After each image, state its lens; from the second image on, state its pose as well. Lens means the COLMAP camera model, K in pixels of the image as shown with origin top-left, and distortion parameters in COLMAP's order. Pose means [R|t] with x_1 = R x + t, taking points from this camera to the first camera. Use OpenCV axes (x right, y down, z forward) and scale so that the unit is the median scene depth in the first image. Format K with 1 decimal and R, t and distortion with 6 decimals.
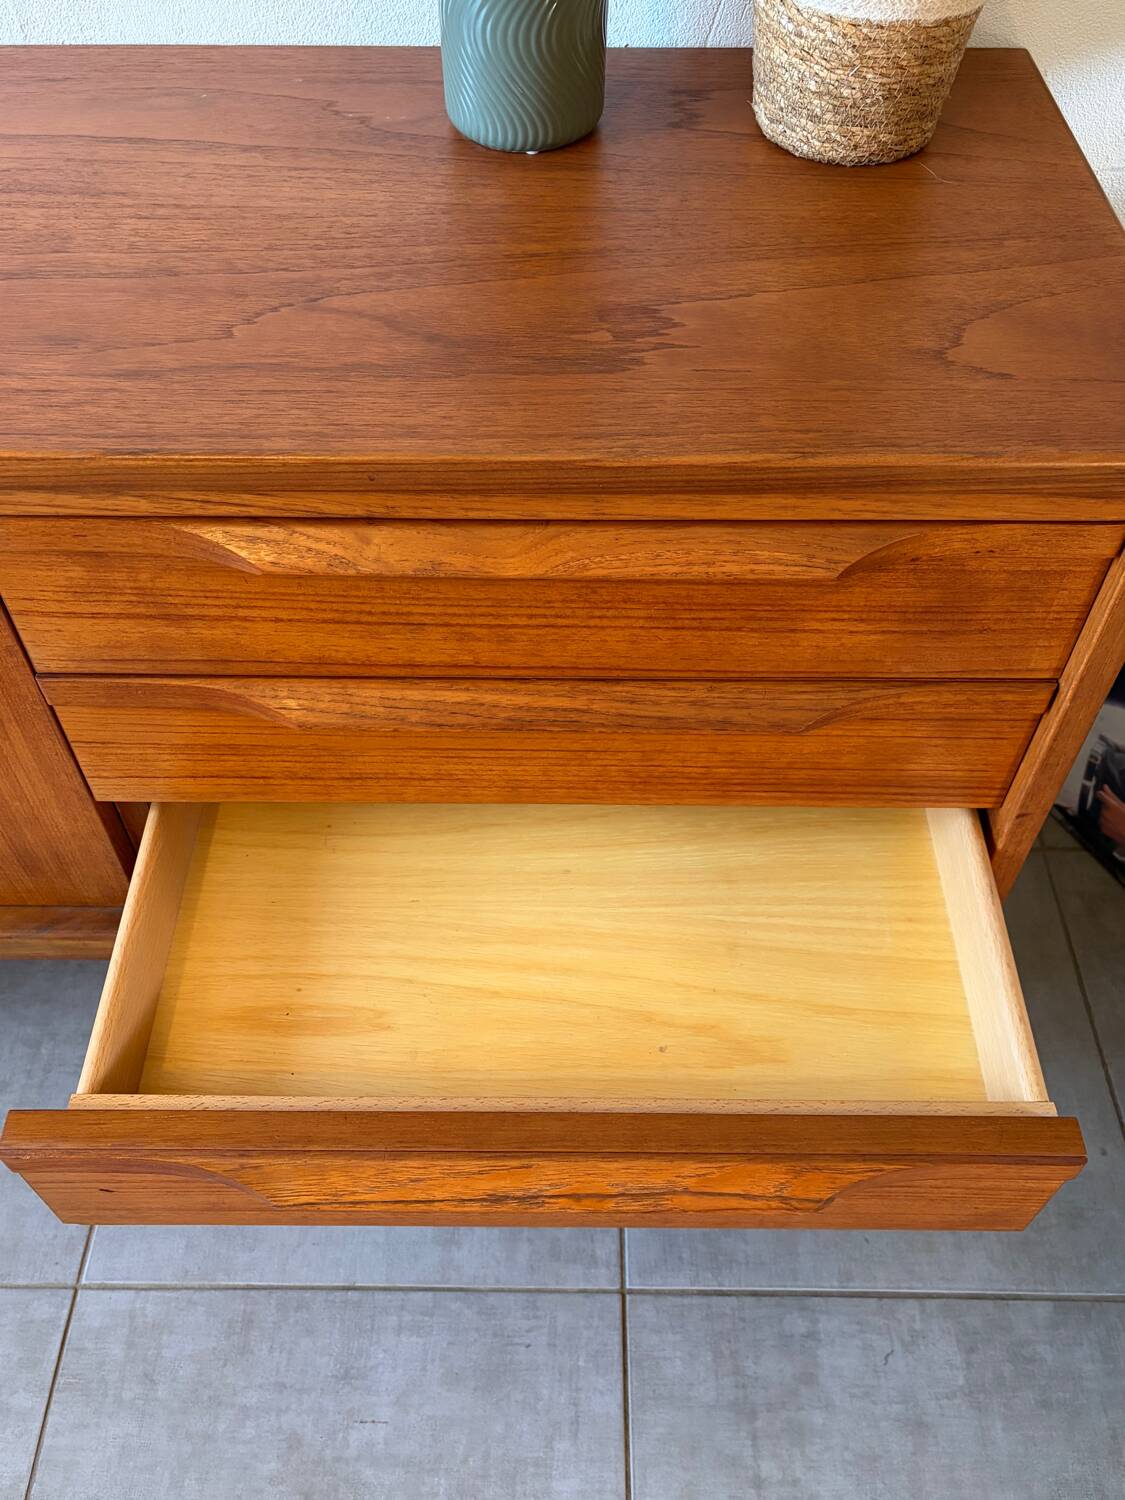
lens RADIAL K [[1264.2, 0, 558.0], [0, 1264.2, 755.4], [0, 0, 1]] dist [0.043549, -0.044103]
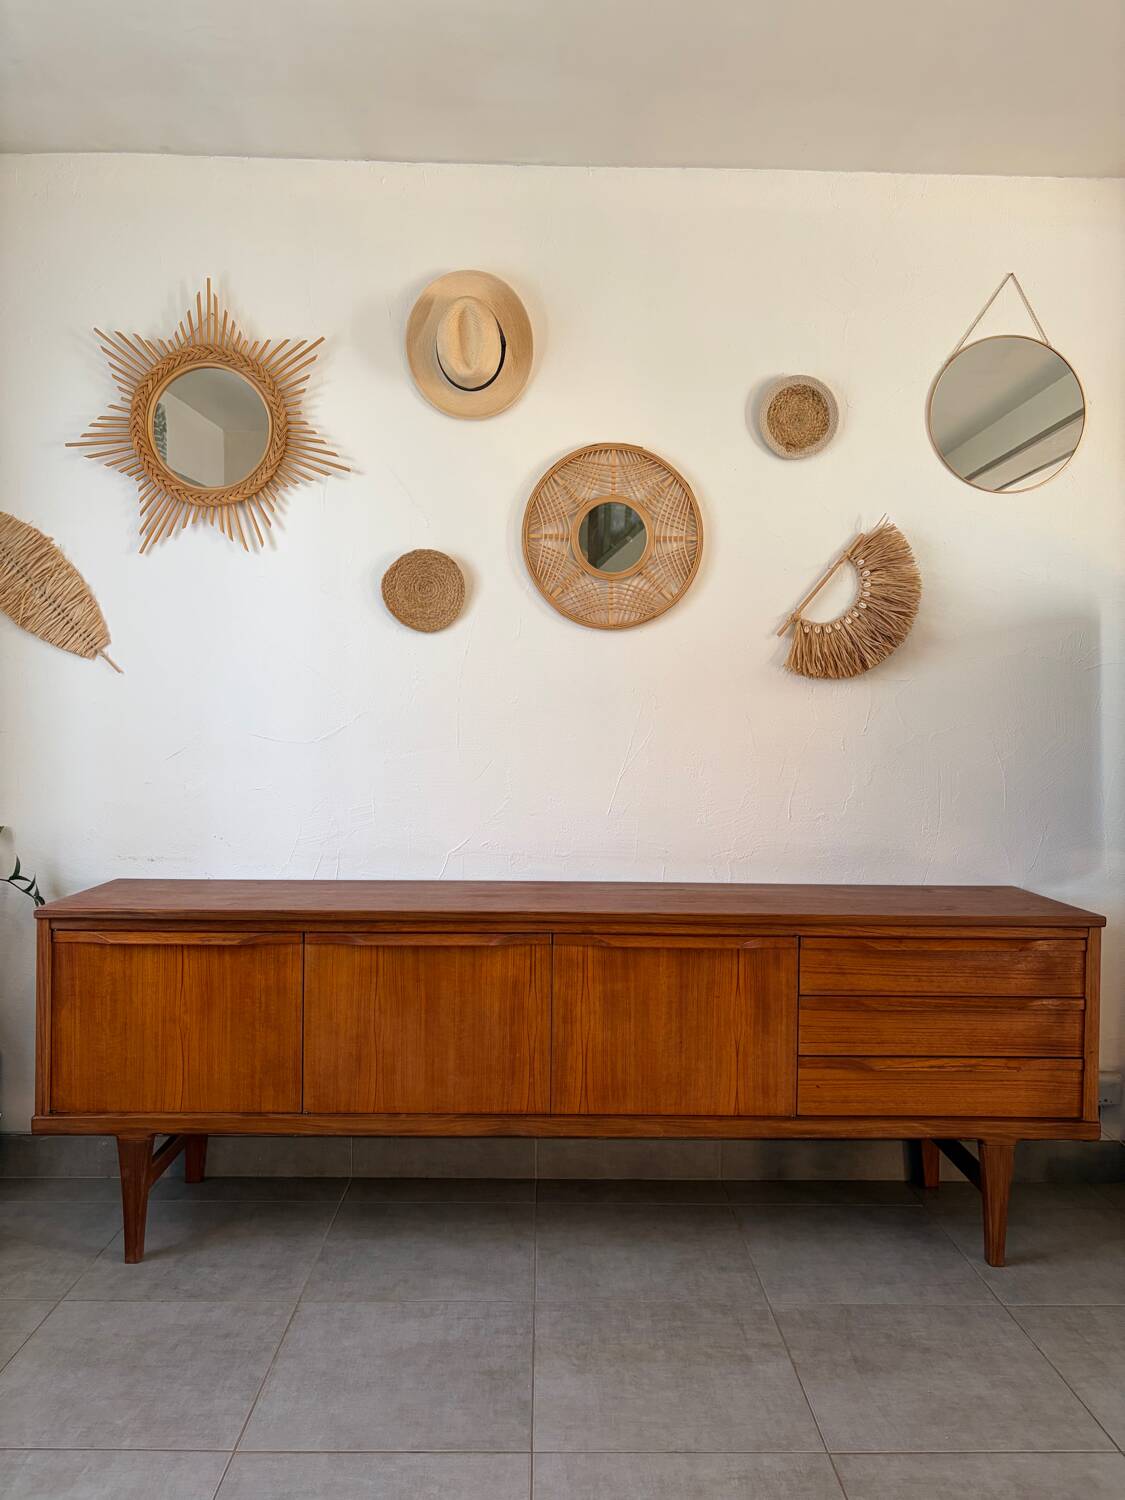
lens RADIAL K [[1133.6, 0, 558.8], [0, 1133.6, 757.0], [0, 0, 1]] dist [0.034265, -0.028755]
pose [[0.999682, 0.008254, 0.023826, -1.218721], [0.012554, 0.656559, -0.754170, 1.979959], [-0.021869, 0.754230, 0.656246, -1.653345]]
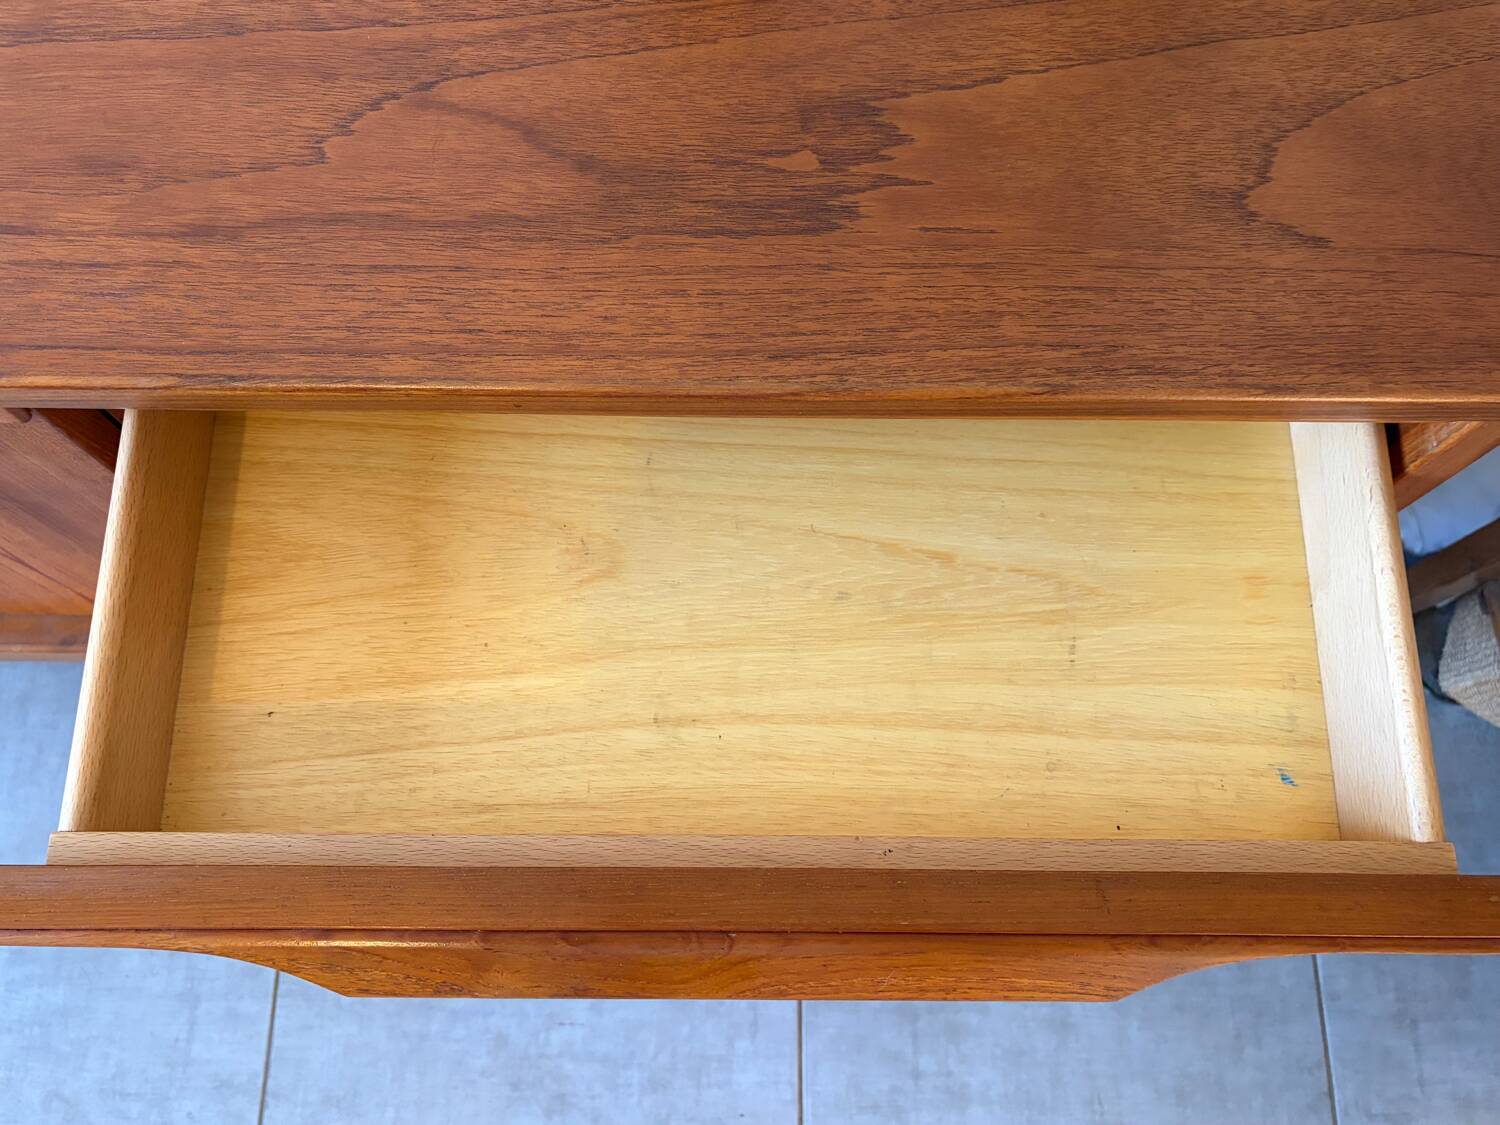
lens RADIAL K [[1264.2, 0, 746.0], [0, 1264.2, 566.5], [0, 0, 1]] dist [0.043549, -0.044103]
pose [[0.999951, 0.003305, 0.009320, -0.007216], [-0.006582, 0.925815, 0.377920, -0.366439], [-0.007379, -0.377963, 0.925791, 0.180159]]
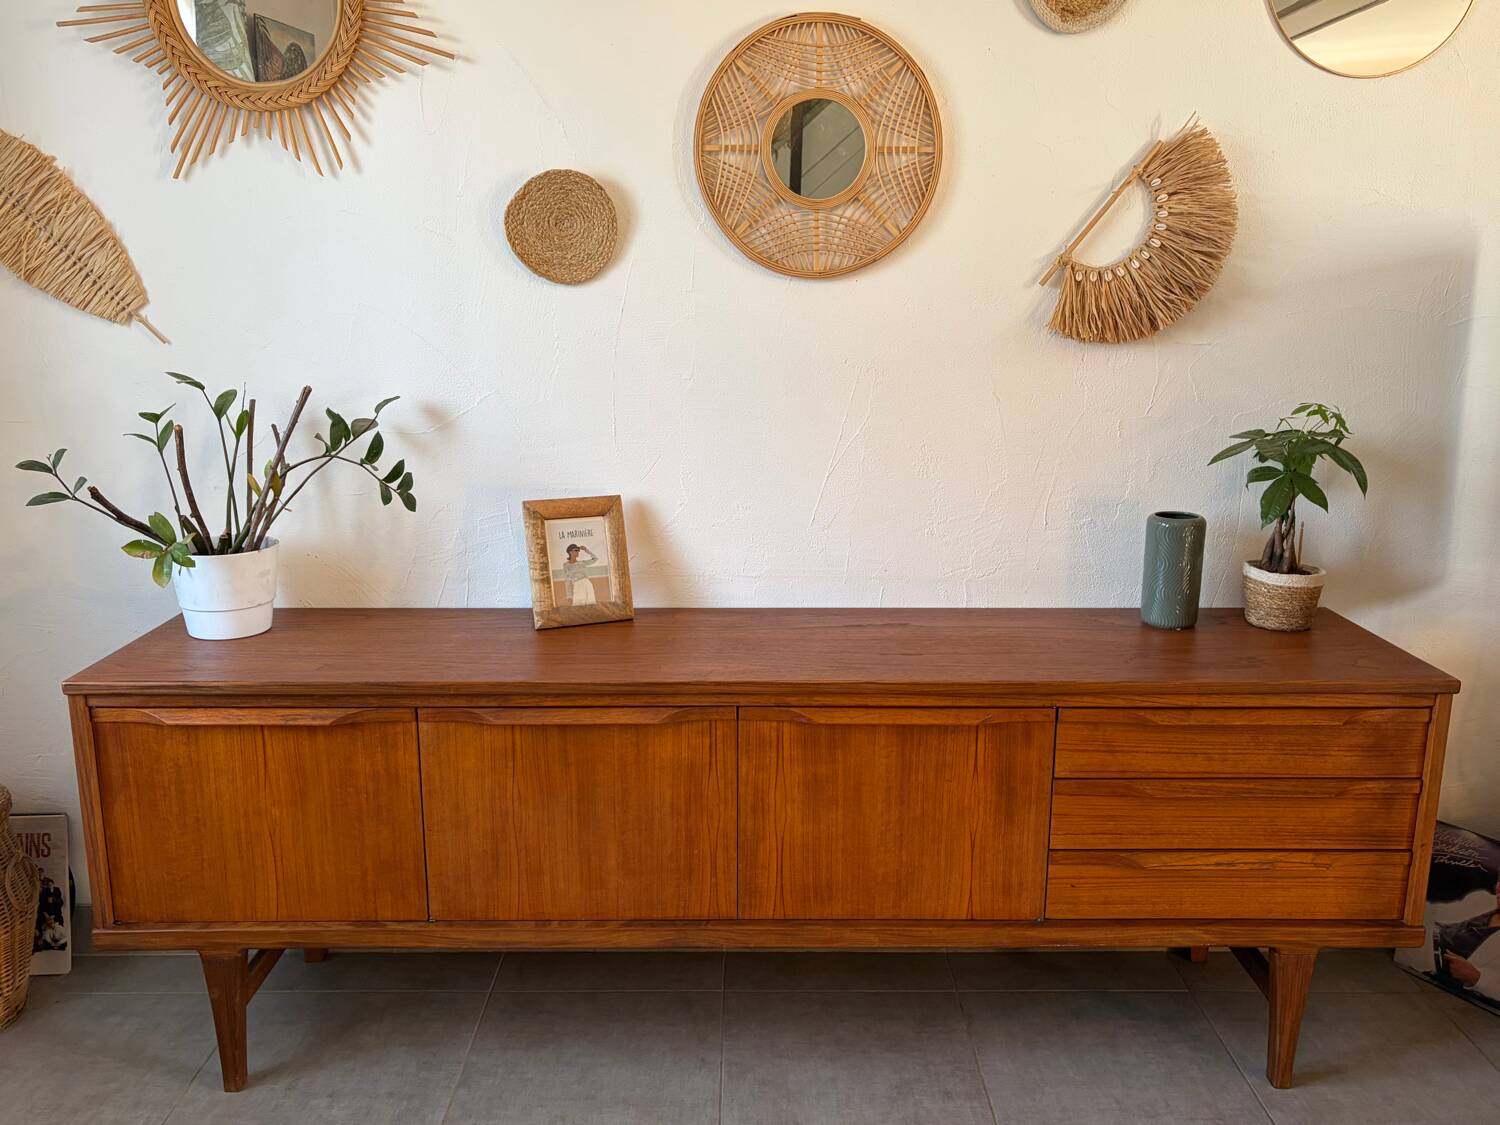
lens RADIAL K [[1239.1, 0, 755.8], [0, 1239.1, 568.8], [0, 0, 1]] dist [0.035106, -0.025345]
pose [[0.999853, -0.003047, 0.016859, -1.159595], [0.012692, 0.792732, -0.609439, 1.282025], [-0.011507, 0.609563, 0.792654, -1.500132]]
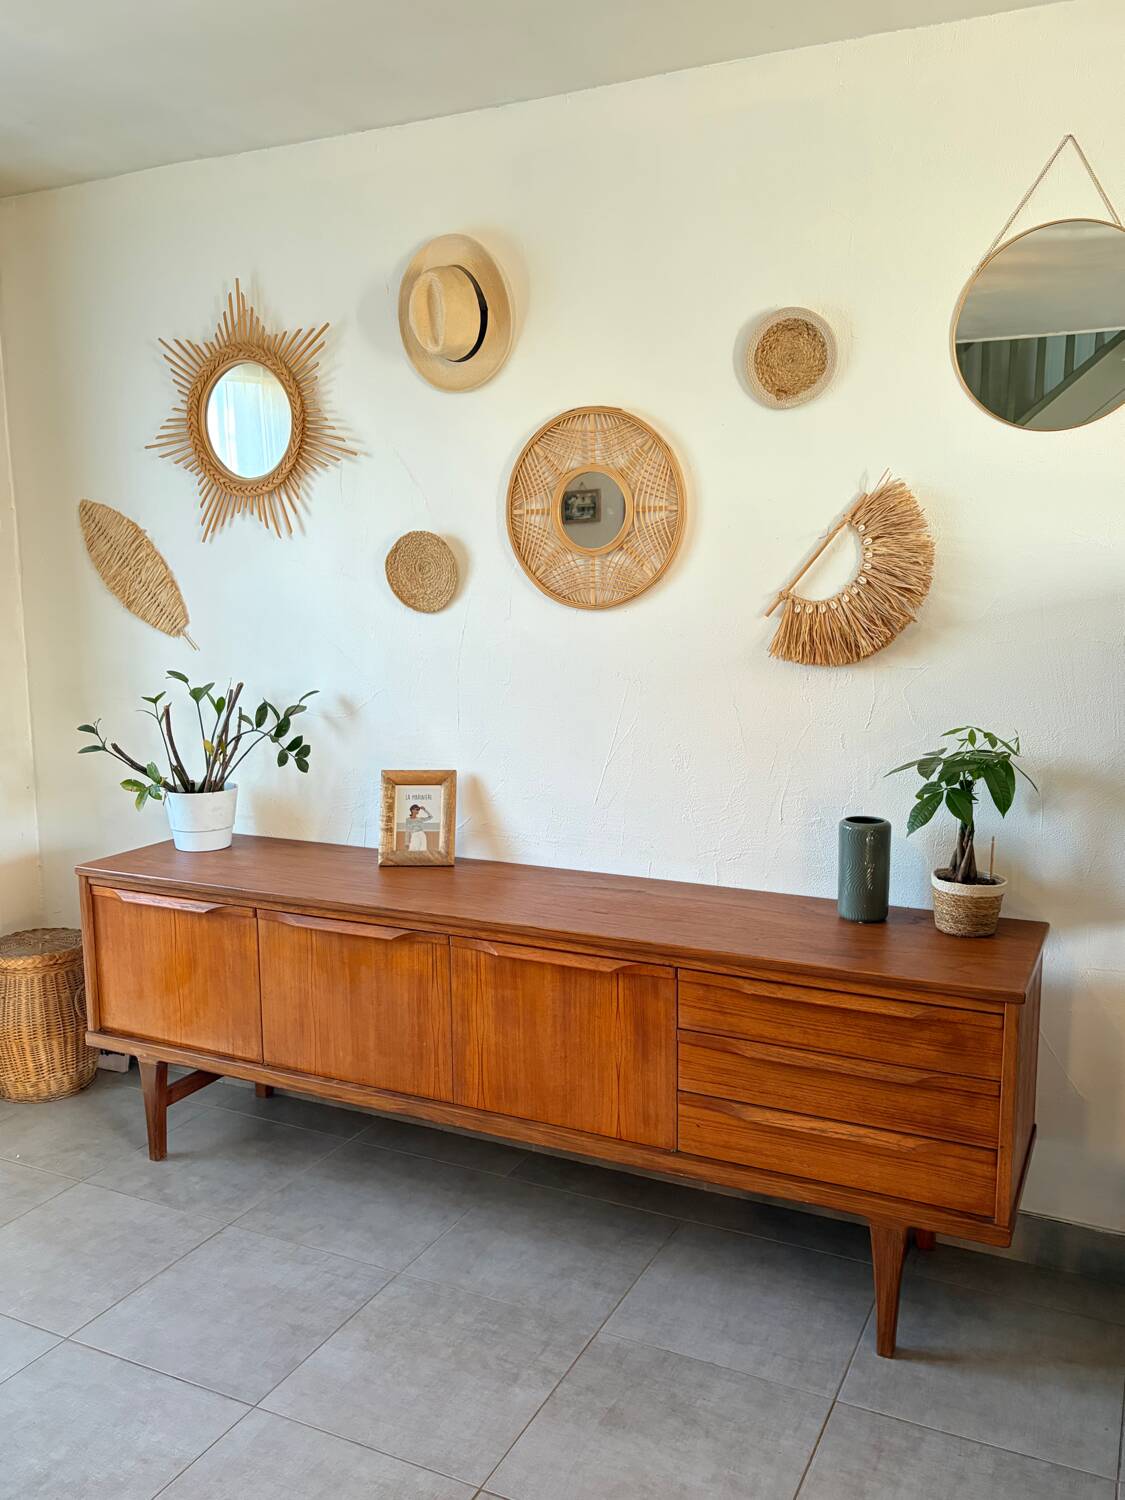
lens RADIAL K [[1239.1, 0, 562.4], [0, 1239.1, 753.9], [0, 0, 1]] dist [0.035106, -0.025345]
pose [[0.901597, 0.055681, -0.428979, 0.702622], [-0.327179, 0.736504, -0.592044, 1.496078], [0.282979, 0.674138, 0.682247, -1.870619]]
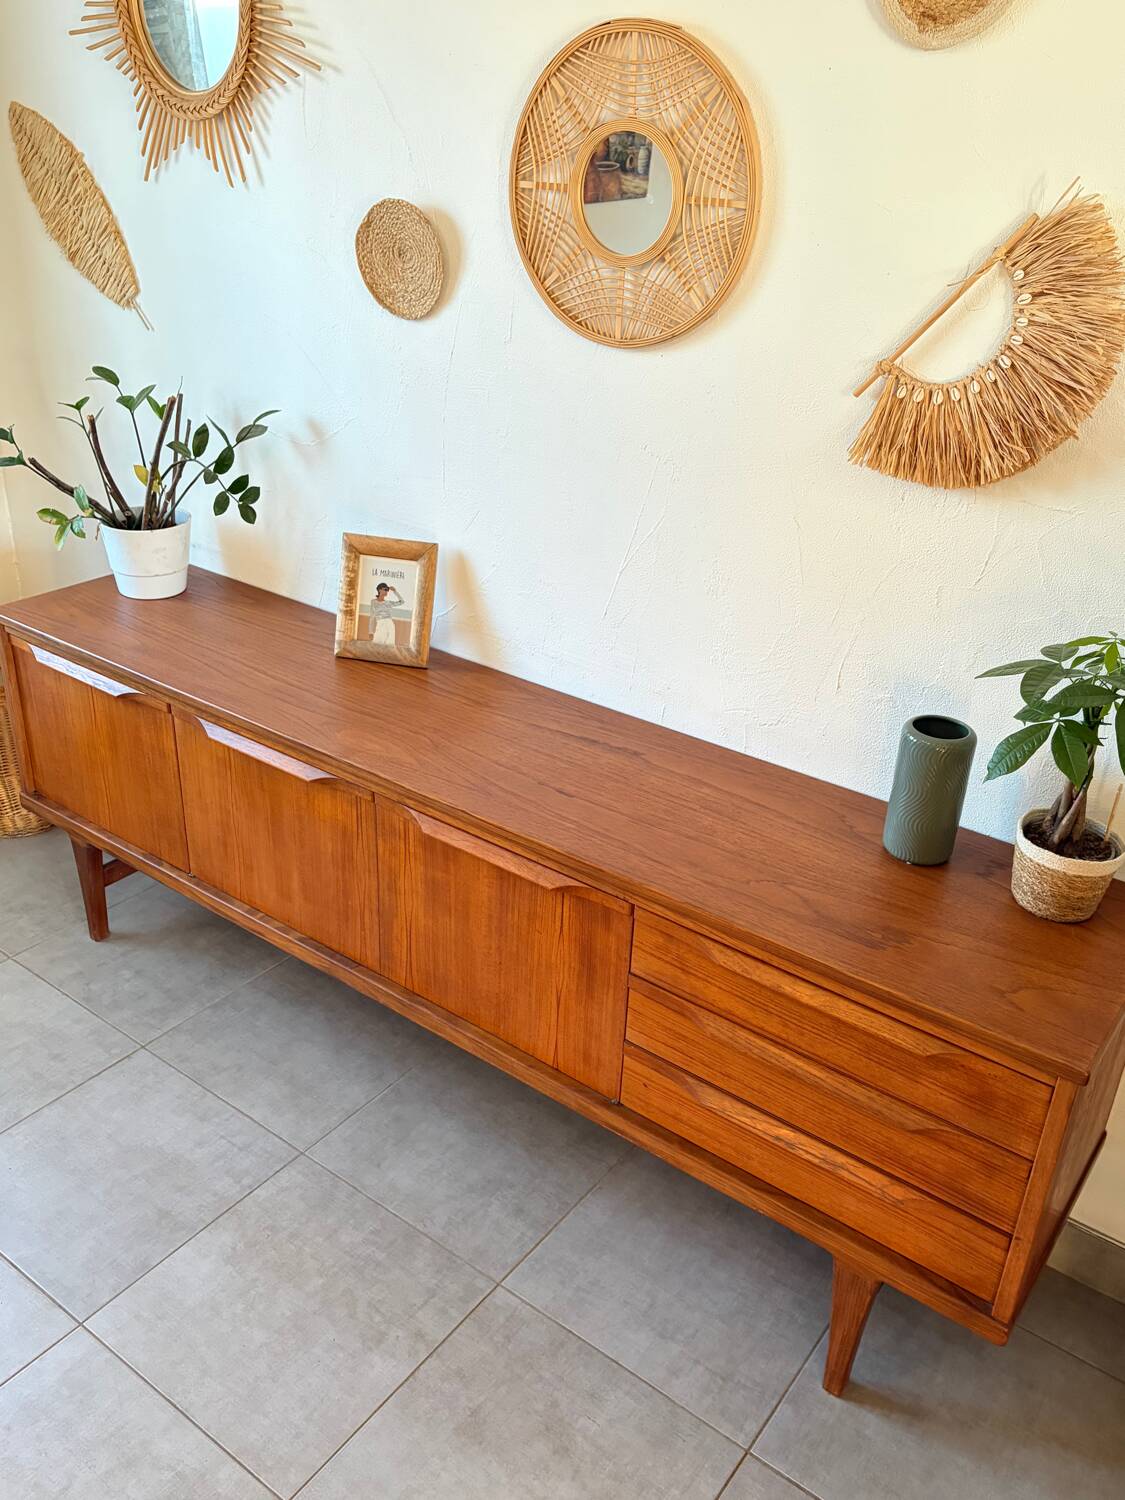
lens RADIAL K [[1264.2, 0, 559.7], [0, 1264.2, 754.4], [0, 0, 1]] dist [0.043549, -0.044103]
pose [[0.807786, 0.296015, -0.509762, 0.660182], [-0.478799, 0.833917, -0.274471, 0.346504], [0.343851, 0.465787, 0.815358, -1.362556]]
